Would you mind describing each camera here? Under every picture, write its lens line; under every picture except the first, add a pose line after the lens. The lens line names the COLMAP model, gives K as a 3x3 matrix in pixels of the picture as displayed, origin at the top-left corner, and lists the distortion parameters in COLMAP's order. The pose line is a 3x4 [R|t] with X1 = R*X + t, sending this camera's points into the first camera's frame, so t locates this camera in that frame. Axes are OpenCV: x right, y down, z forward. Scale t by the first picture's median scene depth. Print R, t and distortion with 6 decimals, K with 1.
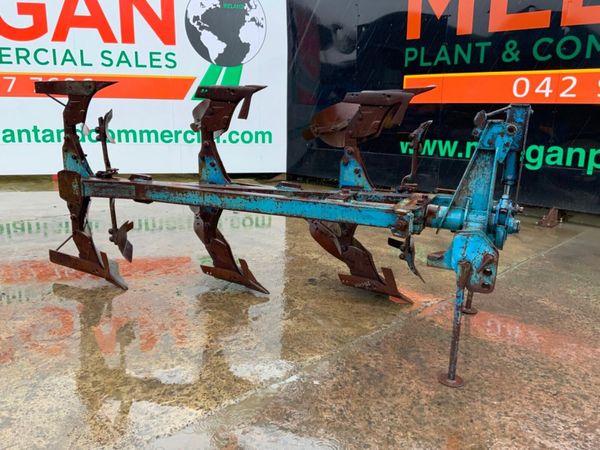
lens RADIAL K [[496.2, 0, 300.0], [0, 496.2, 225.0], [0, 0, 1]] dist [0.077530, -0.137265]
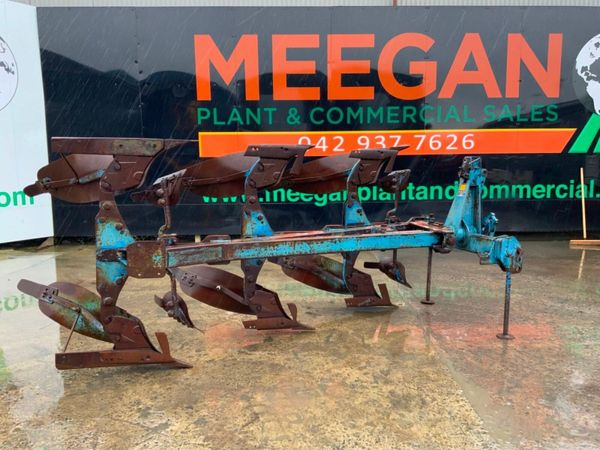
lens RADIAL K [[496.2, 0, 300.0], [0, 496.2, 225.0], [0, 0, 1]] dist [0.077530, -0.137265]
pose [[0.721875, -0.110260, 0.683183, -0.411130], [0.177685, 0.983660, -0.028993, -0.030968], [-0.668823, 0.142321, 0.729672, 0.093381]]
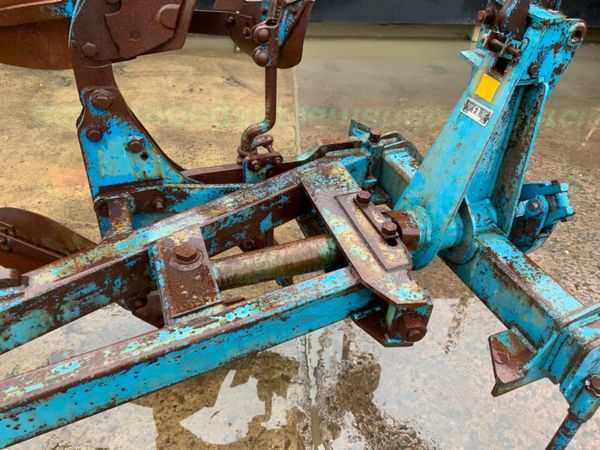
lens RADIAL K [[497.2, 0, 298.8], [0, 497.2, 234.8], [0, 0, 1]] dist [0.101651, -0.186483]
pose [[0.686396, -0.444133, 0.575853, -0.023661], [0.143314, 0.858929, 0.491632, -0.106625], [-0.712967, -0.254926, 0.653216, 0.312736]]
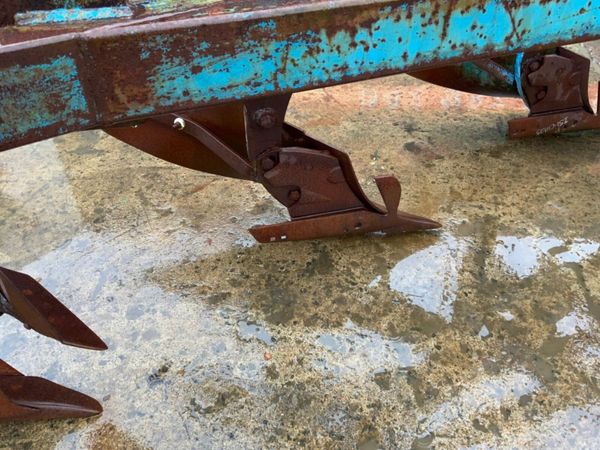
lens RADIAL K [[496.2, 0, 300.0], [0, 496.2, 225.0], [0, 0, 1]] dist [0.077530, -0.137265]
pose [[0.775780, -0.436066, 0.456083, -0.177140], [0.195632, 0.853389, 0.483172, -0.046078], [-0.599912, -0.285611, 0.747350, 0.380325]]
